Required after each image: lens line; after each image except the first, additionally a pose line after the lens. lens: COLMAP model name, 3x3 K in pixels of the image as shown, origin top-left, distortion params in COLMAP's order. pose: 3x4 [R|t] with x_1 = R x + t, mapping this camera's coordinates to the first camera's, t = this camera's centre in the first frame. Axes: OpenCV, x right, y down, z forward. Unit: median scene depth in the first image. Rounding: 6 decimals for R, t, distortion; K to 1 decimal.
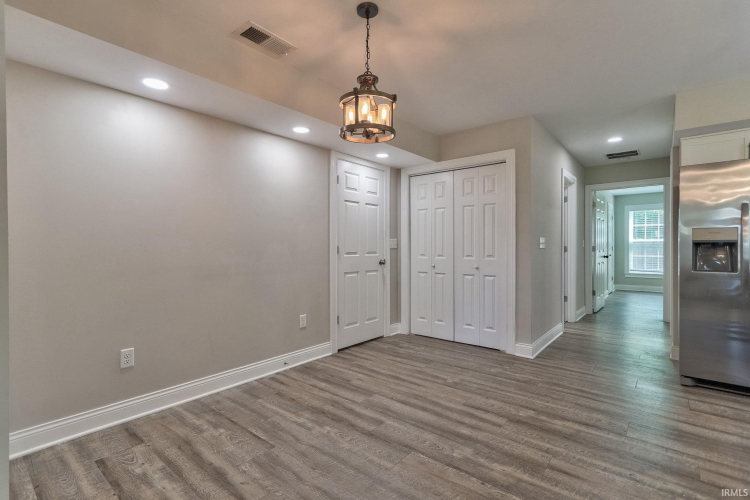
lens RADIAL K [[346.8, 0, 375.0], [0, 346.8, 250.0], [0, 0, 1]] dist [0.001423, 0.000270]
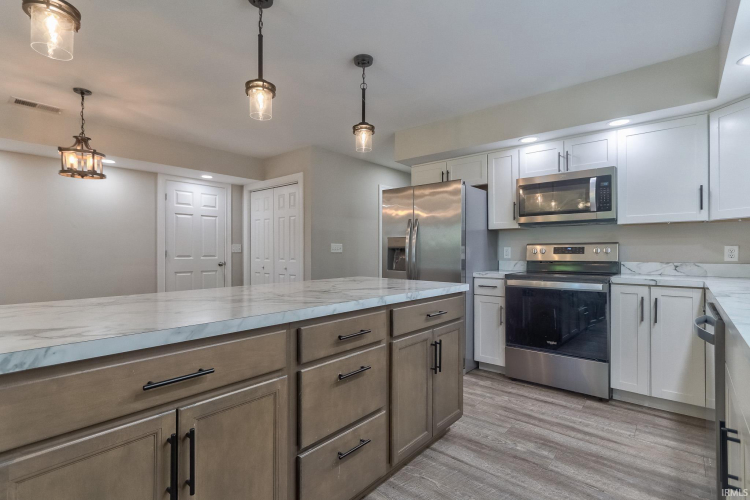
lens RADIAL K [[354.5, 0, 375.0], [0, 354.5, 250.0], [0, 0, 1]] dist [-0.001530, -0.000174]
pose [[0.999839, -0.000091, -0.017949, 0.596596], [-0.000069, 0.999960, -0.008899, -0.001922], [0.017949, 0.008899, 0.999799, -0.224795]]
